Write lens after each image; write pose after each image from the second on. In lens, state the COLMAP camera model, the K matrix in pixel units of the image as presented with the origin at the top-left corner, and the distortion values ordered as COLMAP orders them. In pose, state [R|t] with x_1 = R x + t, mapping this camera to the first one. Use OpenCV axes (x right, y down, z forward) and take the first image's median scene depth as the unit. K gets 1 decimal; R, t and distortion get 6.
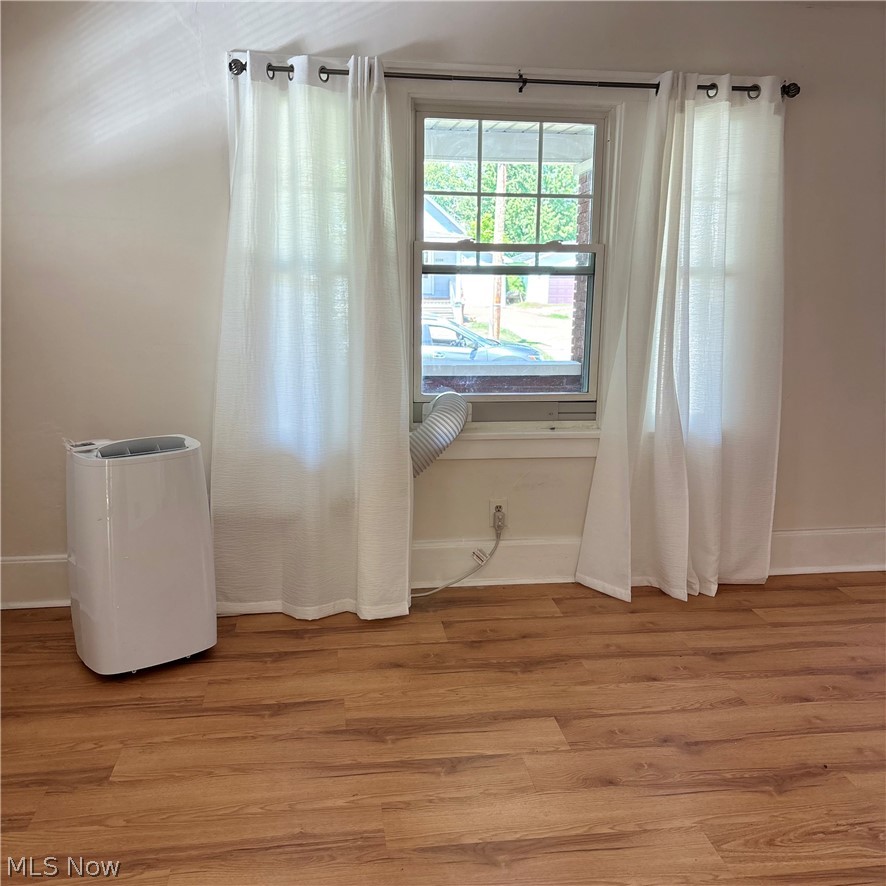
lens RADIAL K [[898.6, 0, 445.2], [0, 898.6, 445.2], [0, 0, 1]] dist [0.014207, 0.000000]
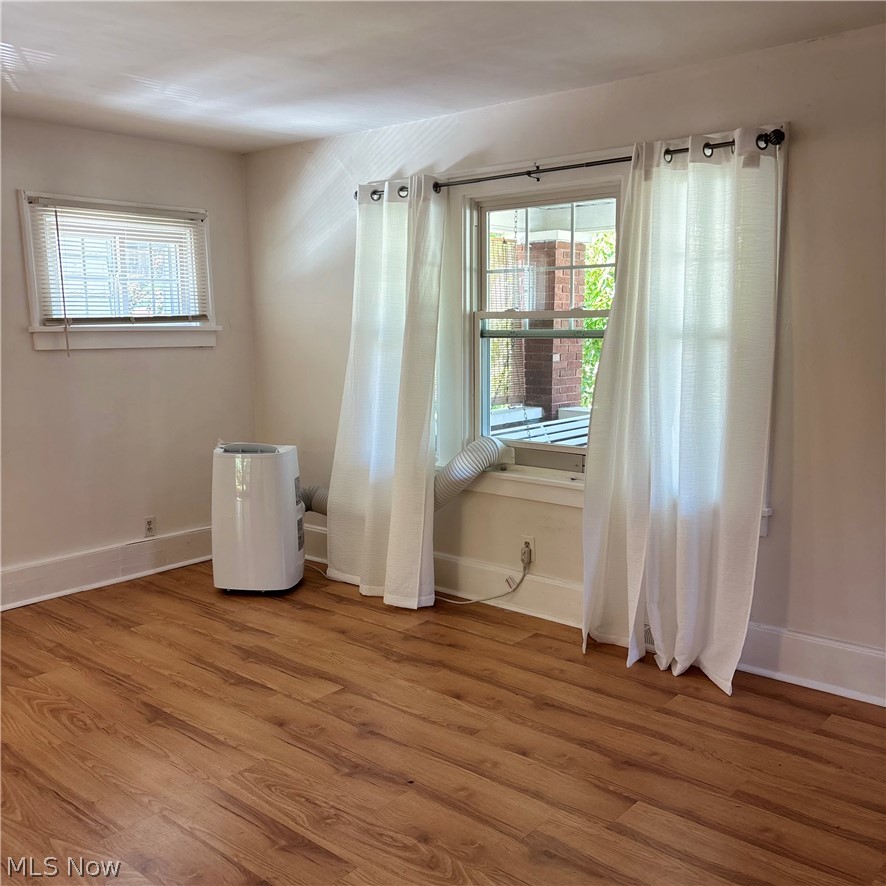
lens RADIAL K [[898.6, 0, 448.2], [0, 898.6, 442.6], [0, 0, 1]] dist [0.014207, 0.000000]
pose [[0.650126, 0.086507, -0.754886, 0.957735], [-0.133642, 0.991028, -0.001528, -0.046832], [0.747981, 0.101878, 0.655855, 0.205883]]
